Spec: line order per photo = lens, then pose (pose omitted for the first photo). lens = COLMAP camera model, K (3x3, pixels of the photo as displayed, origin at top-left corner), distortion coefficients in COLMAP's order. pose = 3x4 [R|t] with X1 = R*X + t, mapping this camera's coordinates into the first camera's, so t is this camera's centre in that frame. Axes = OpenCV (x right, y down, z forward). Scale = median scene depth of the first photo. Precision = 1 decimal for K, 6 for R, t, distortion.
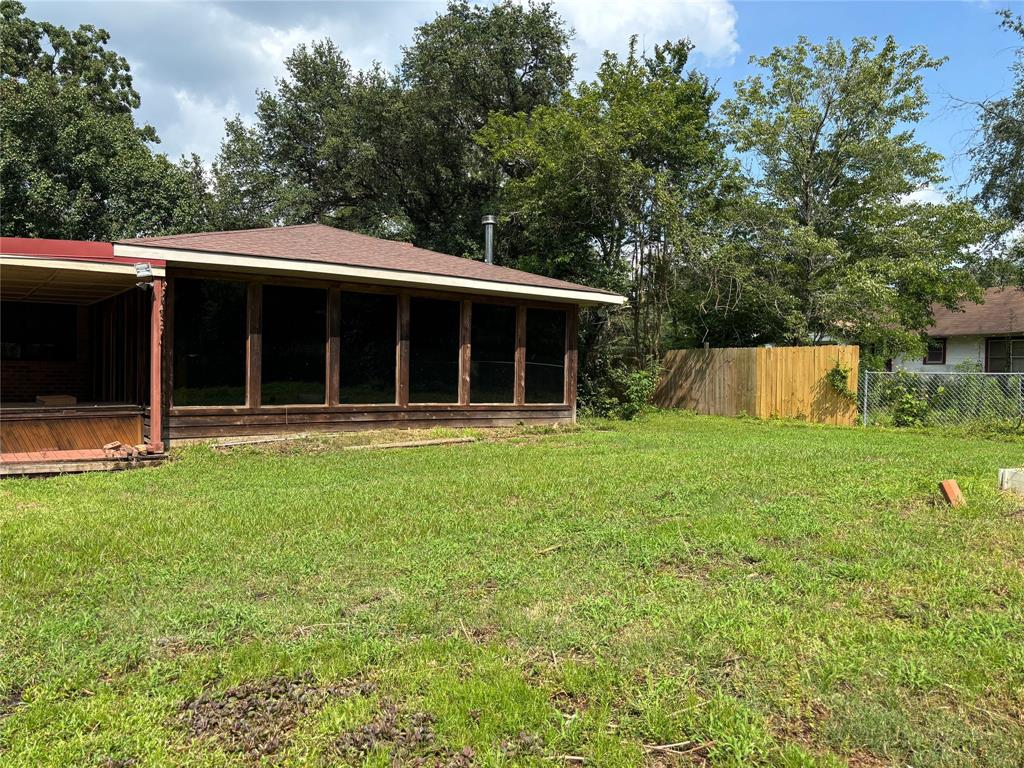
lens RADIAL K [[789.1, 0, 512.0], [0, 789.1, 382.7], [0, 0, 1]] dist [0.051159, -0.002831]
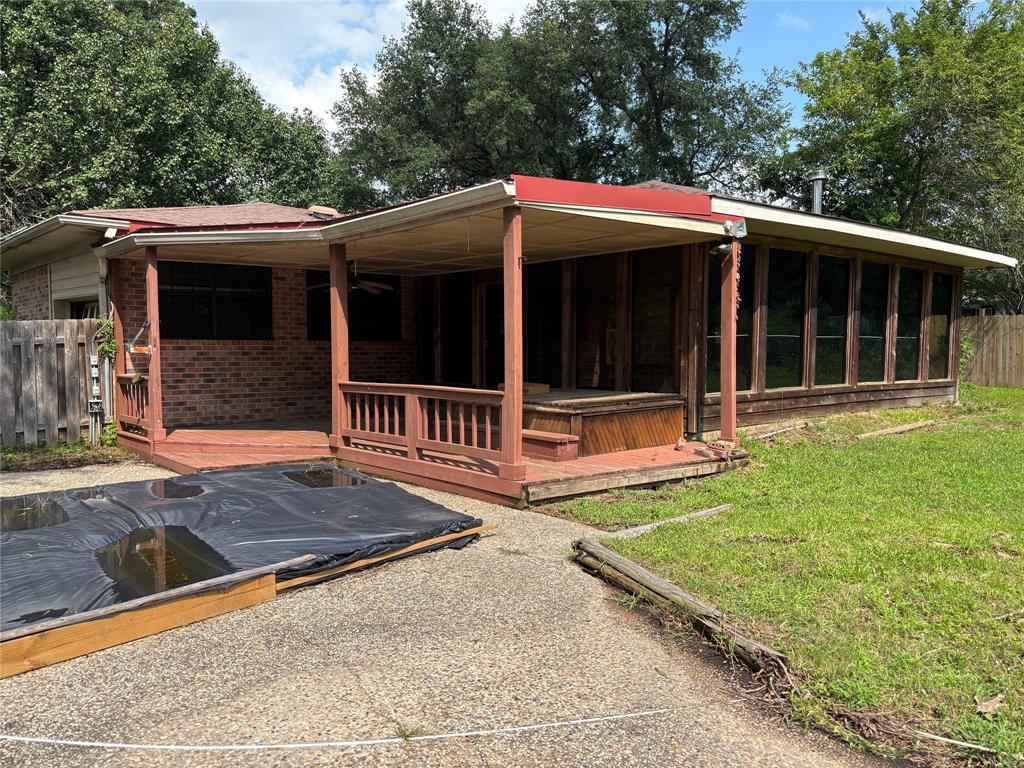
lens RADIAL K [[789.1, 0, 511.7], [0, 789.1, 386.5], [0, 0, 1]] dist [0.051159, -0.002831]
pose [[0.996253, -0.020007, 0.084138, -0.590798], [0.016416, 0.998933, 0.043161, -0.014481], [-0.084912, -0.041619, 0.995519, 0.154758]]
